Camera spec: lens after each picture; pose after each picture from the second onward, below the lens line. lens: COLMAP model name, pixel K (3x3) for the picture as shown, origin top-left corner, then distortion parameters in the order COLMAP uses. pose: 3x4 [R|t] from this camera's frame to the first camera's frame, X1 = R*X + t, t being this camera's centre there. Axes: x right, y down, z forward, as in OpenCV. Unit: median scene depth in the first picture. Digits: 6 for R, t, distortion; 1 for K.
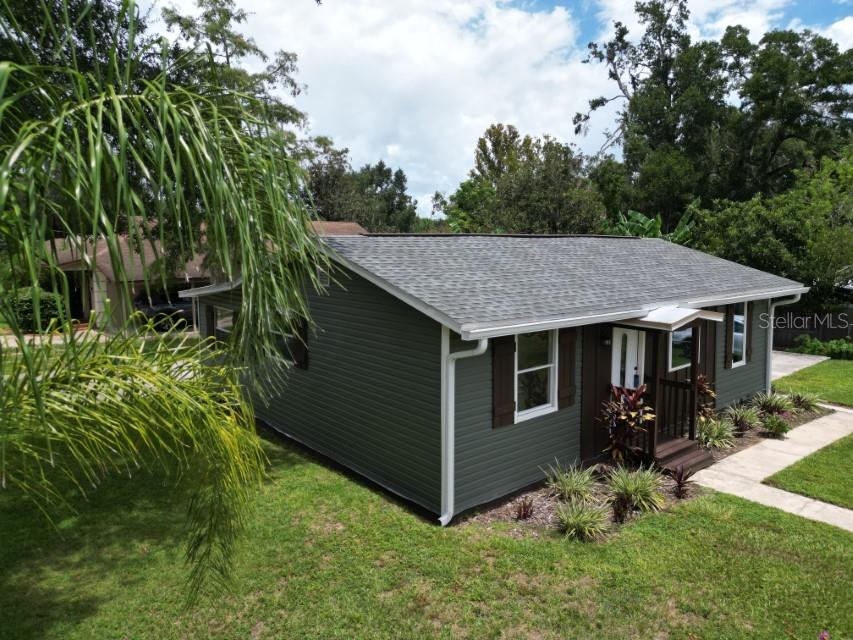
lens RADIAL K [[596.4, 0, 424.1], [0, 596.4, 321.1], [0, 0, 1]] dist [0.048767, -0.040453]
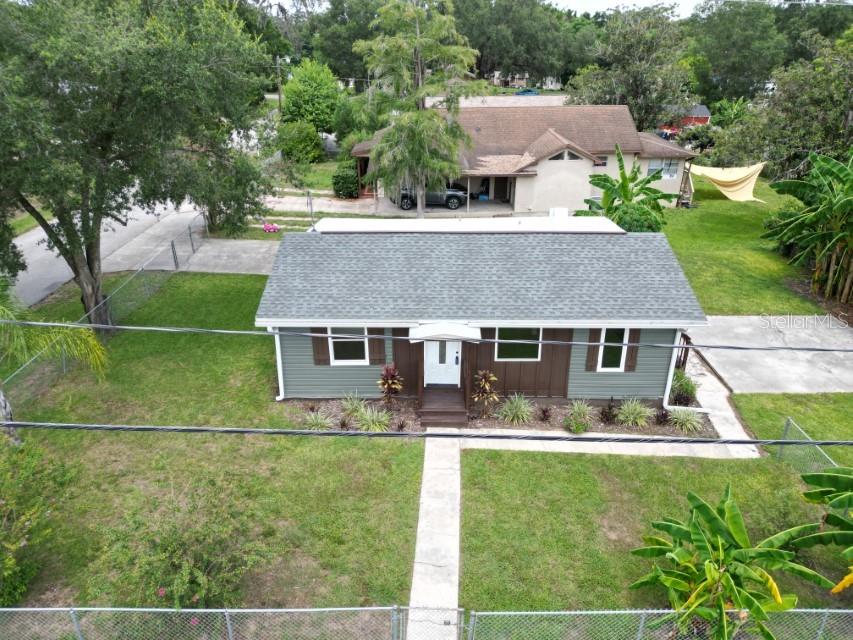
lens RADIAL K [[596.4, 0, 429.3], [0, 596.4, 316.8], [0, 0, 1]] dist [0.048767, -0.040453]
pose [[0.762182, 0.276918, -0.585146, 1.333763], [-0.086897, 0.939475, 0.331415, -0.568356], [0.641504, -0.201751, 0.740114, -0.124405]]
